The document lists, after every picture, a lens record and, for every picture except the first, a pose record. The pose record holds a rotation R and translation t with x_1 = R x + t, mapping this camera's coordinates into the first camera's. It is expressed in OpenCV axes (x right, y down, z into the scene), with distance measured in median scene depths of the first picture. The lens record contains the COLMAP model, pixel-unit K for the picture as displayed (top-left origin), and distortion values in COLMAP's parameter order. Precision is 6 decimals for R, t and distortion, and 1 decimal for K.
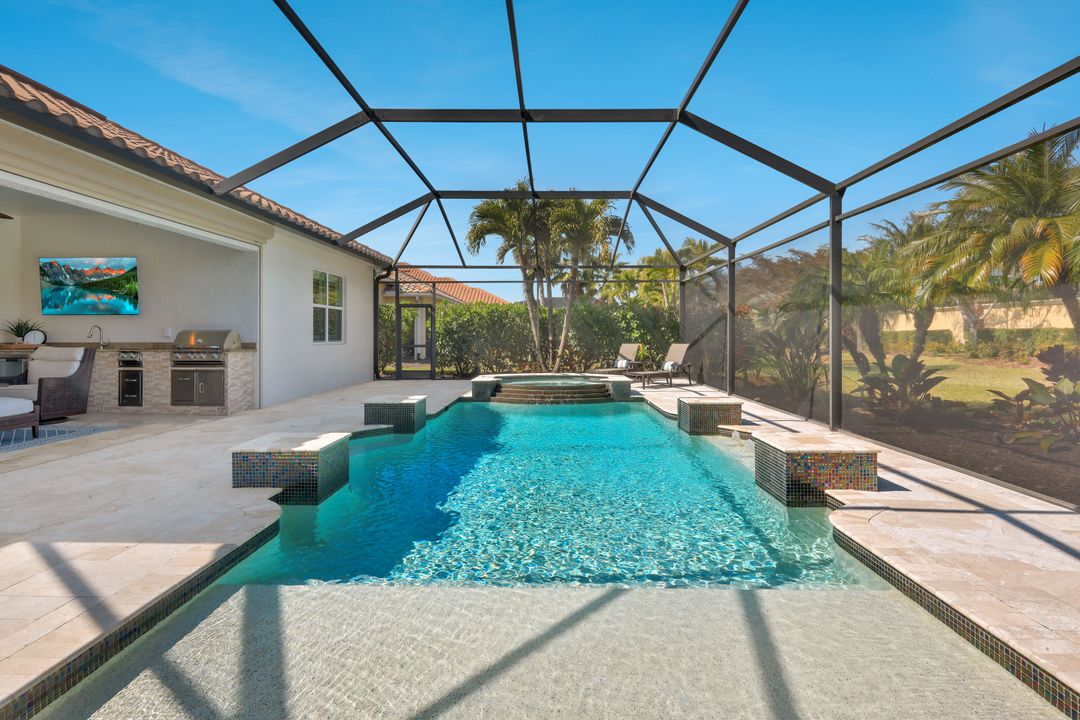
lens RADIAL K [[570.8, 0, 539.6], [0, 570.8, 342.1], [0, 0, 1]] dist [0.020790, 0.000541]
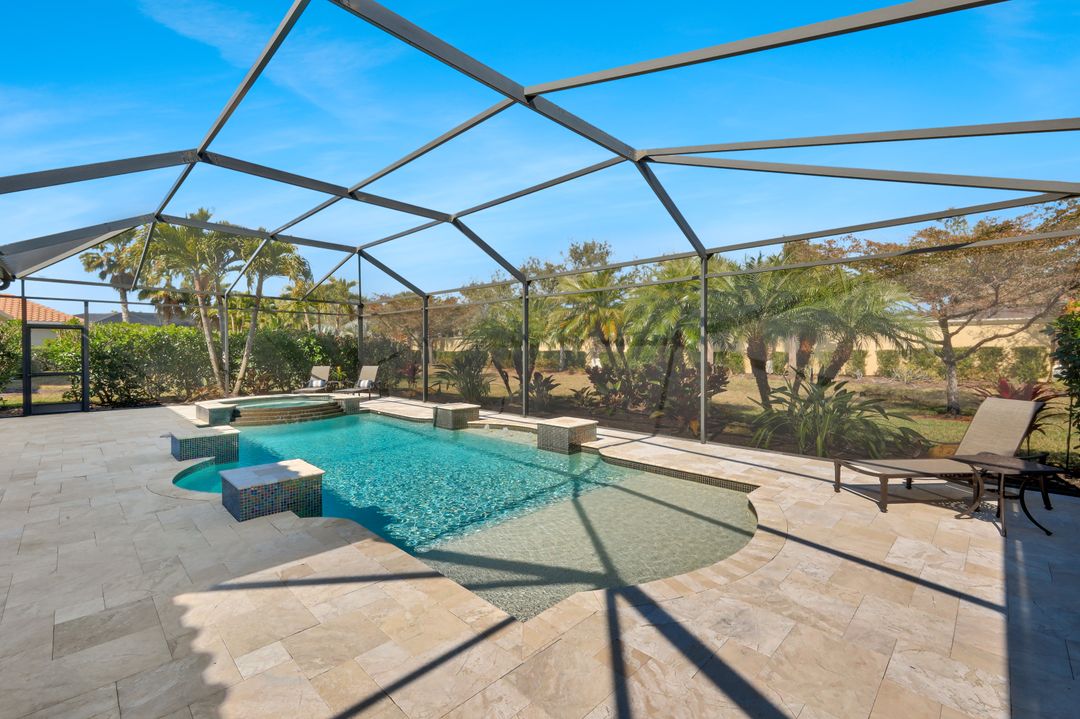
lens RADIAL K [[464.5, 0, 558.4], [0, 464.5, 355.7], [0, 0, 1]] dist [0.001769, 0.000263]
pose [[0.664427, -0.004683, 0.747339, -0.378124], [0.005493, 0.999984, 0.001383, -0.028205], [-0.747333, 0.003186, 0.664442, -0.018078]]
